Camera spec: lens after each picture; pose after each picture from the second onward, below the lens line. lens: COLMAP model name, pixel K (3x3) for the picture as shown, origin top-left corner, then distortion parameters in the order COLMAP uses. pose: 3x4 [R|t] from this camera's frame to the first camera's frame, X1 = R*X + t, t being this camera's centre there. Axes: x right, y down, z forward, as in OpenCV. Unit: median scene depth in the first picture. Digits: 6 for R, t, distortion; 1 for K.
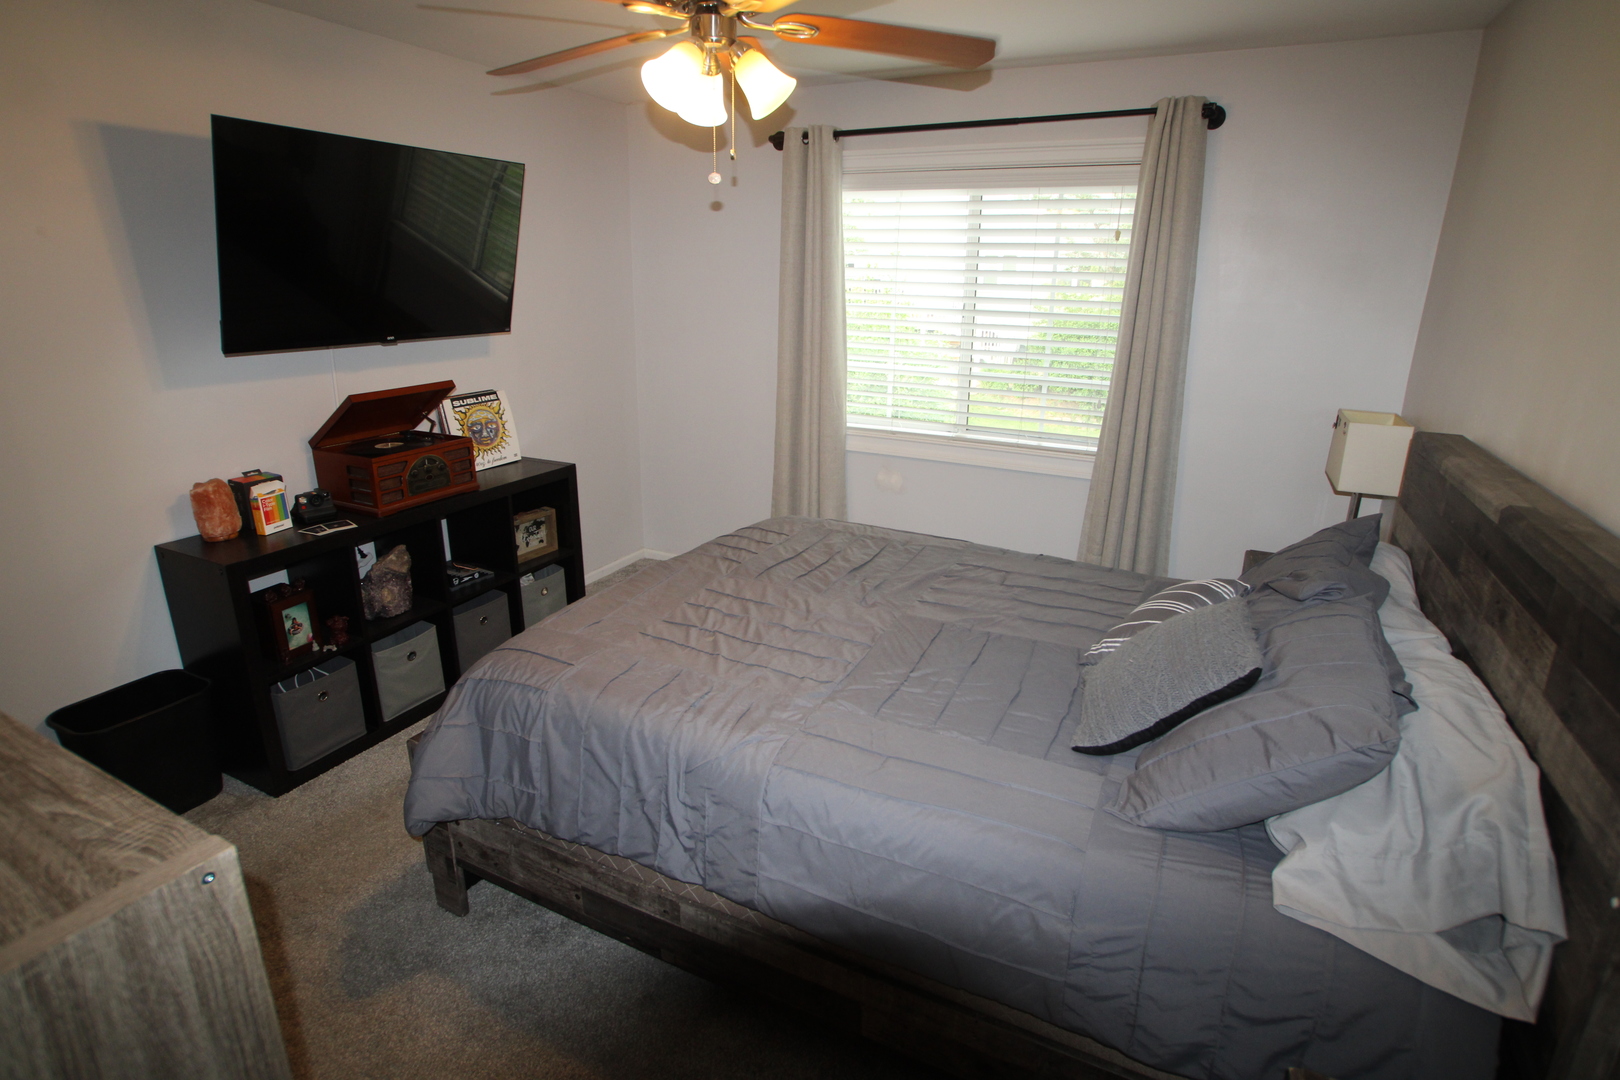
lens RADIAL K [[817.0, 0, 815.4], [0, 817.0, 528.2], [0, 0, 1]] dist [-0.049338, 0.024616]
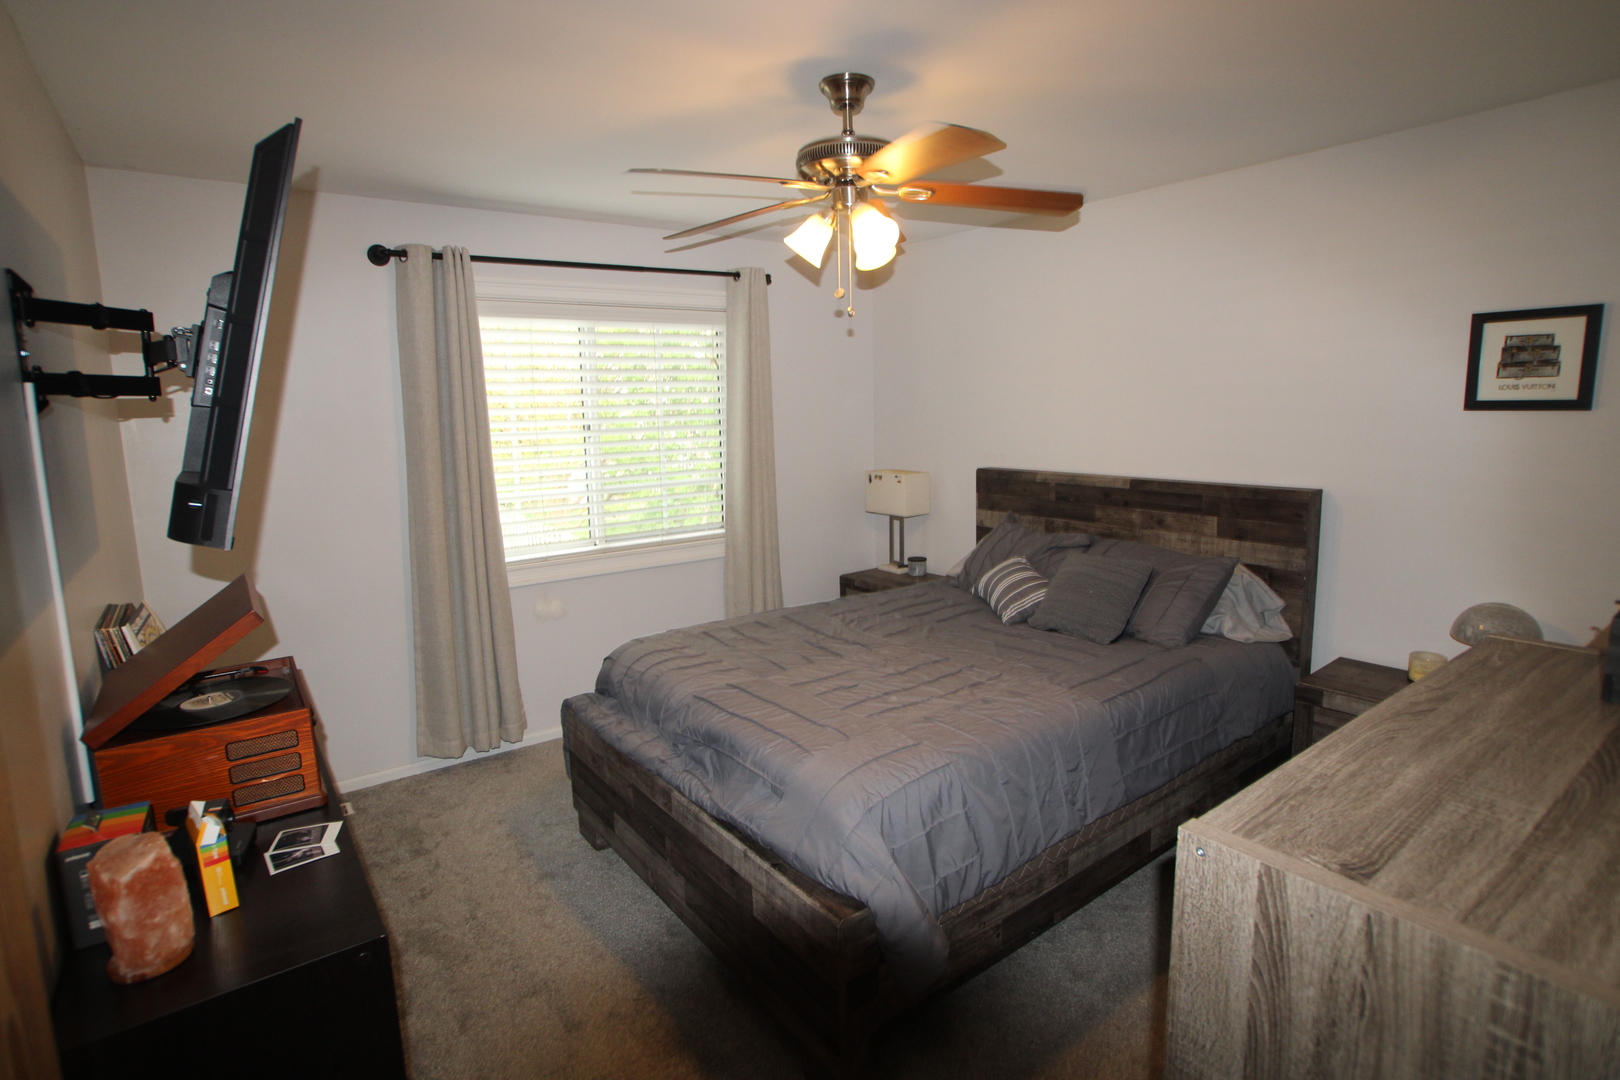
lens RADIAL K [[817.0, 0, 815.4], [0, 817.0, 528.2], [0, 0, 1]] dist [-0.049338, 0.024616]
pose [[0.464870, -0.167602, 0.869371, -0.652772], [0.298397, 0.954130, 0.024384, -0.088009], [-0.833580, 0.248082, 0.493559, 0.272986]]
